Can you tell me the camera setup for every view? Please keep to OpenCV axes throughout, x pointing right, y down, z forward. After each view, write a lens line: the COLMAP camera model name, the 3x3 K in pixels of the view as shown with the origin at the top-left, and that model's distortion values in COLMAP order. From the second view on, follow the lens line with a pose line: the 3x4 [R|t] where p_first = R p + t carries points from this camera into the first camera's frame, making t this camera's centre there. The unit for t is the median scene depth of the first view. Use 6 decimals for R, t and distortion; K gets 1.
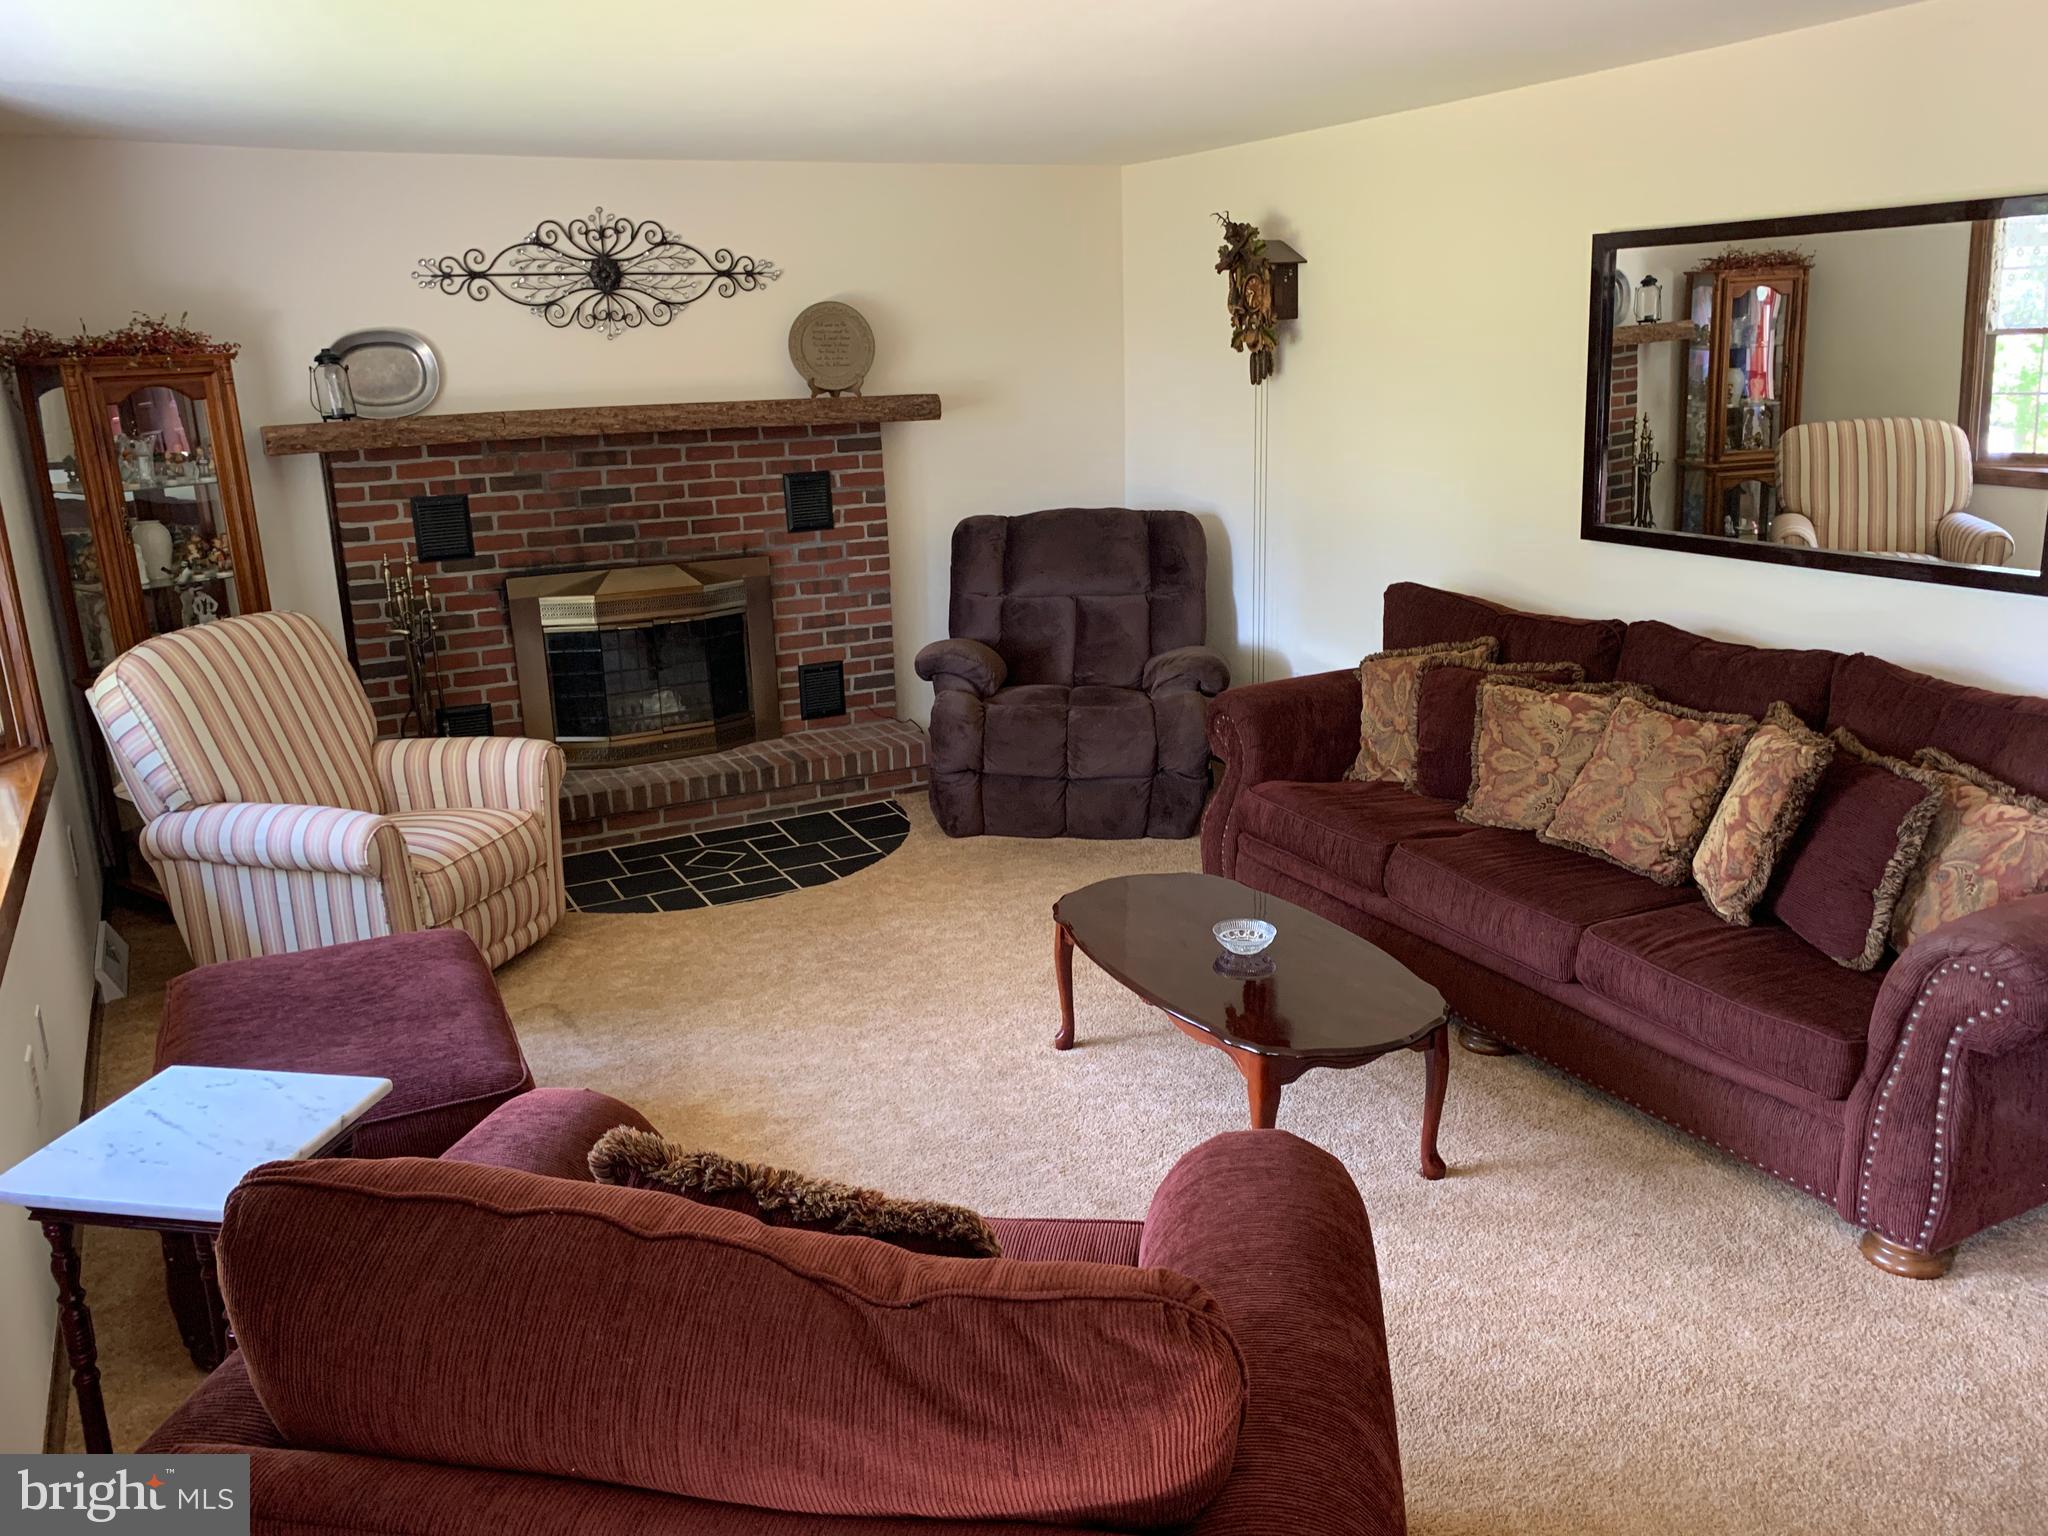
lens RADIAL K [[1557.8, 0, 1024.0], [0, 1557.8, 768.0], [0, 0, 1]] dist [0.149481, -0.404956]
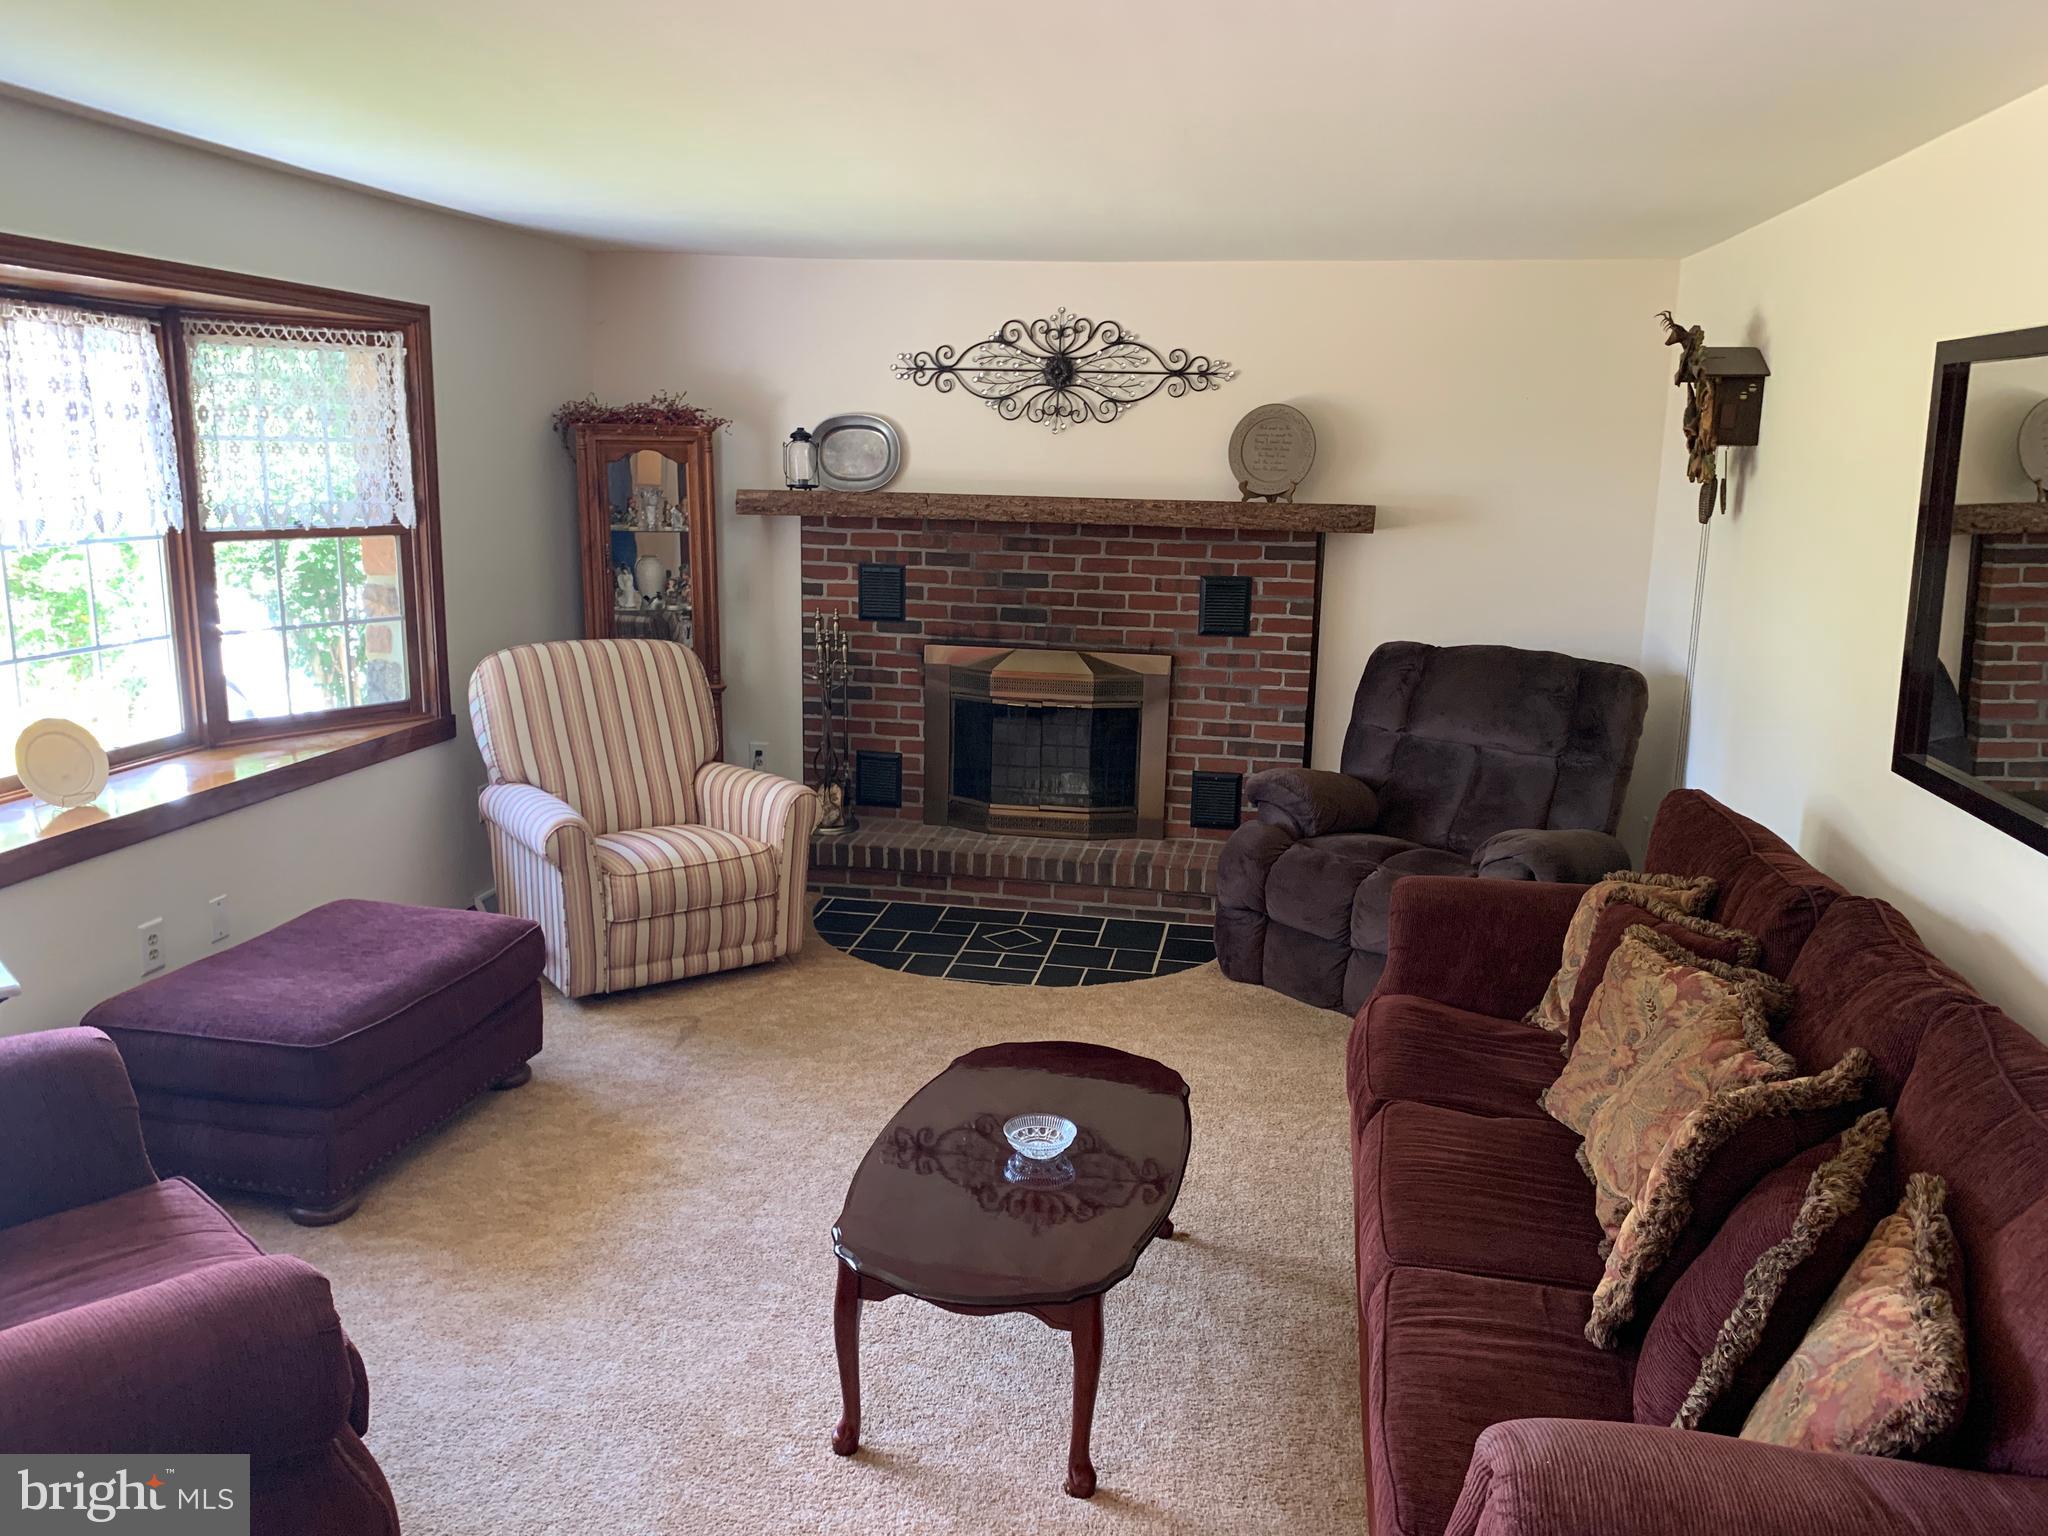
lens RADIAL K [[1571.3, 0, 1024.0], [0, 1571.3, 768.0], [0, 0, 1]] dist [0.225468, -0.547615]
pose [[0.789631, 0.173023, -0.588681, 0.381971], [-0.207066, 0.978278, 0.009783, -0.060133], [0.577586, 0.114171, 0.808306, 0.161587]]
